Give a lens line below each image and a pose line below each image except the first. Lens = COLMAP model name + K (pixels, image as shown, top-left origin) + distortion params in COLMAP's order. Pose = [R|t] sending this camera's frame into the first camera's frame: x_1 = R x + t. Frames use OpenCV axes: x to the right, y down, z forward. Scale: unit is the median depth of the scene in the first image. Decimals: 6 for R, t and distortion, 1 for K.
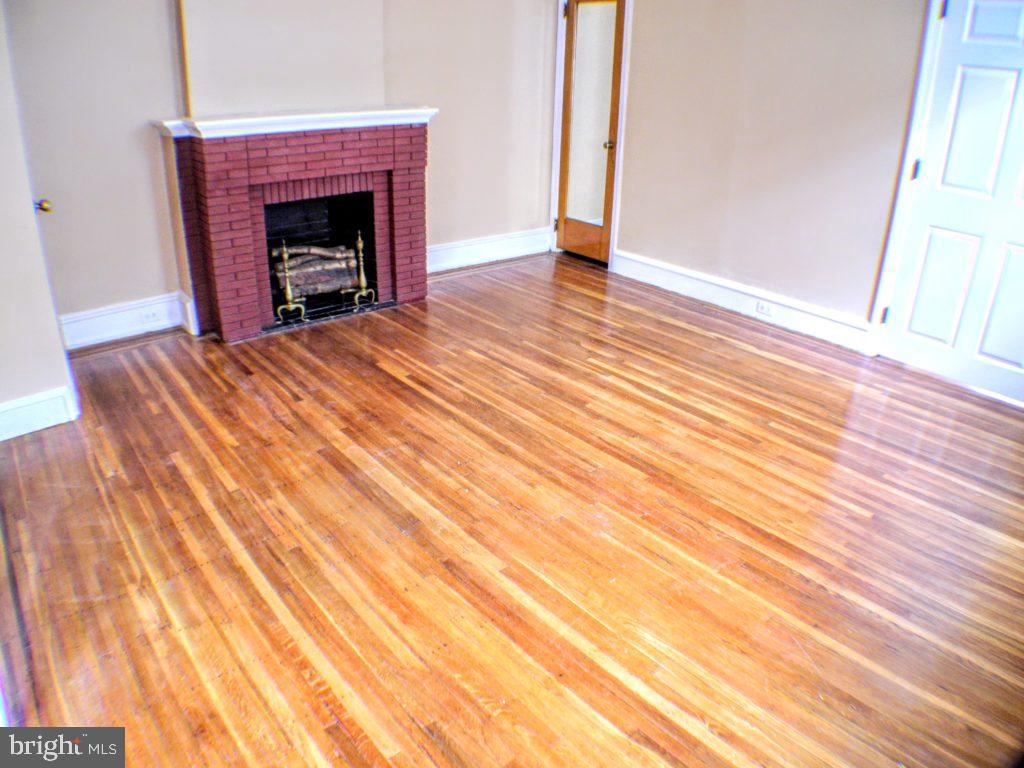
lens RADIAL K [[736.5, 0, 475.7], [0, 736.5, 355.2], [0, 0, 1]] dist [-0.246437, 0.077919]
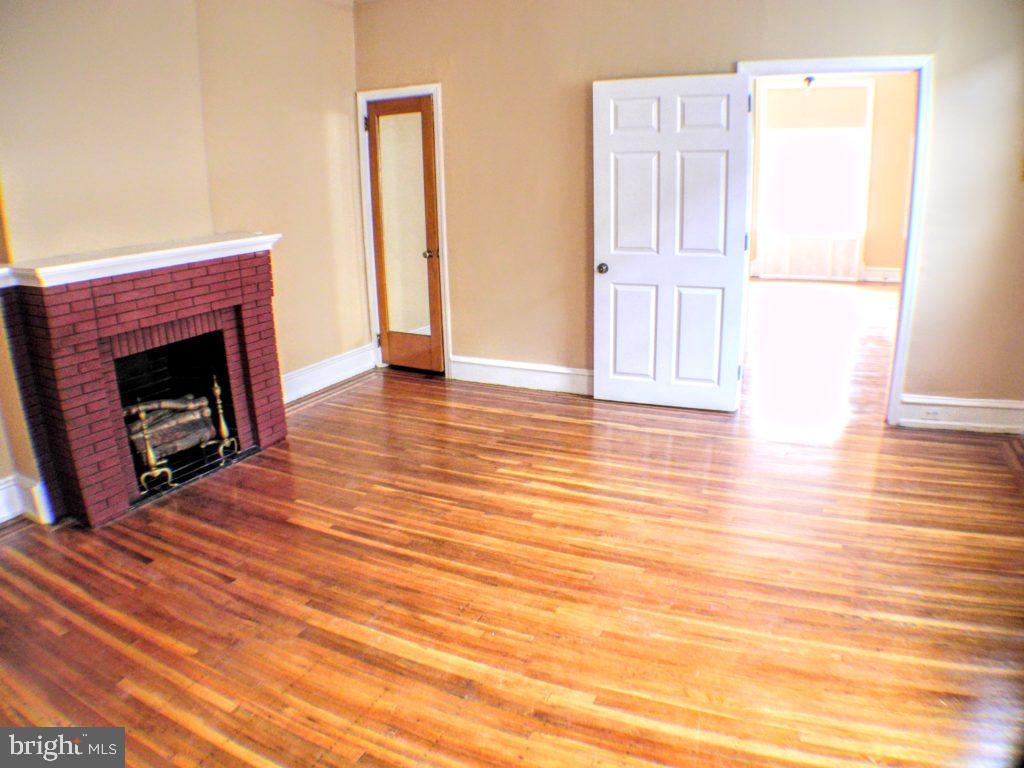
lens RADIAL K [[727.7, 0, 512.8], [0, 727.7, 335.2], [0, 0, 1]] dist [-0.233377, 0.068504]
pose [[0.893902, -0.127107, 0.429863, -0.218952], [0.195754, 0.973375, -0.119251, -0.050440], [-0.403261, 0.190746, 0.894984, 0.080841]]
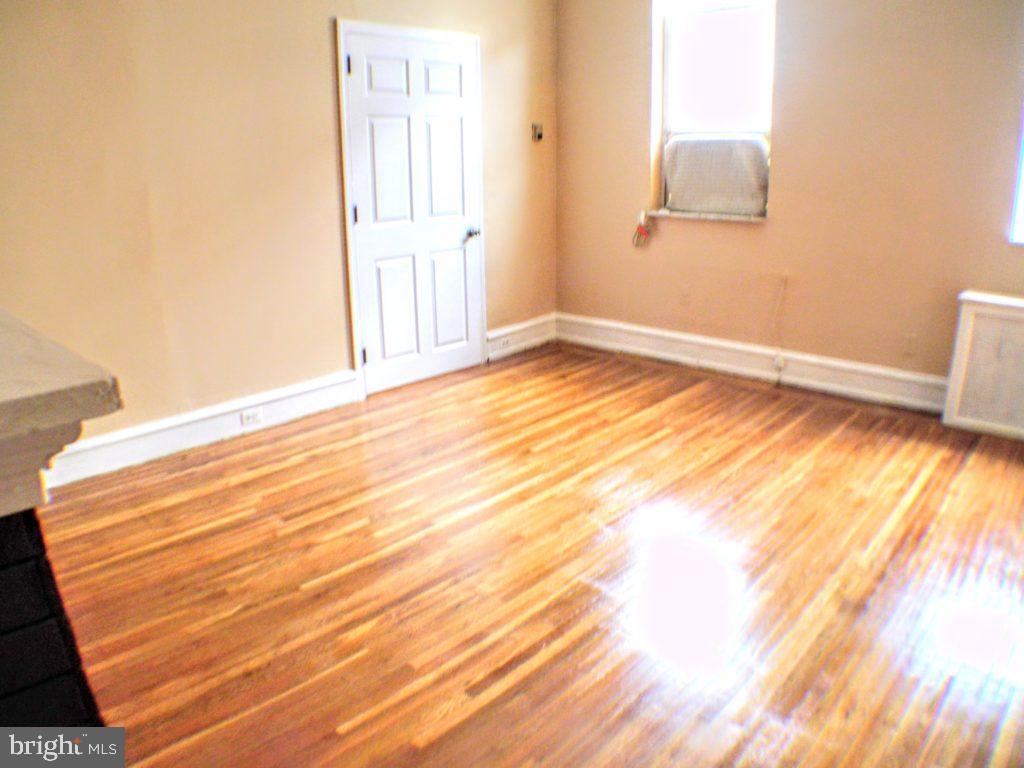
lens RADIAL K [[736.5, 0, 475.7], [0, 736.5, 355.2], [0, 0, 1]] dist [-0.246437, 0.077919]
pose [[-0.157911, -0.250985, 0.955024, -0.477262], [0.377629, 0.878291, 0.293259, -0.311614], [-0.912393, 0.406954, -0.043912, 0.849190]]
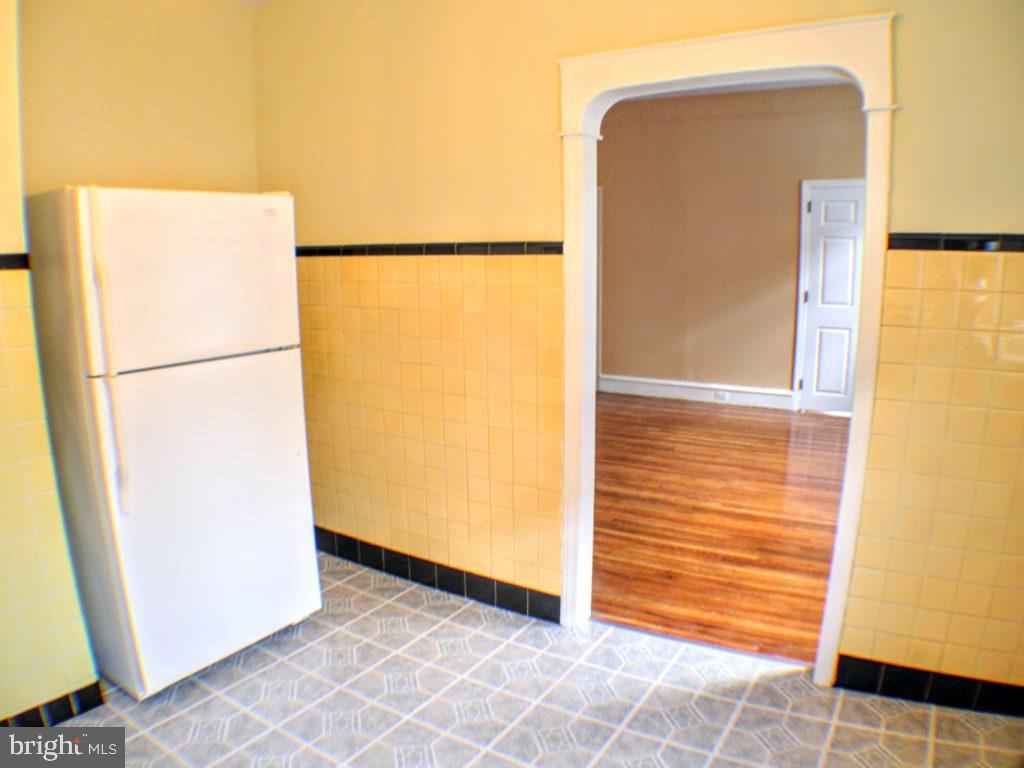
lens RADIAL K [[727.7, 0, 512.8], [0, 727.7, 335.2], [0, 0, 1]] dist [-0.233377, 0.068504]
pose [[0.939446, -0.055044, 0.338247, -0.625426], [0.141609, 0.961161, -0.236890, 0.128105], [-0.312071, 0.270444, 0.910753, -0.382309]]
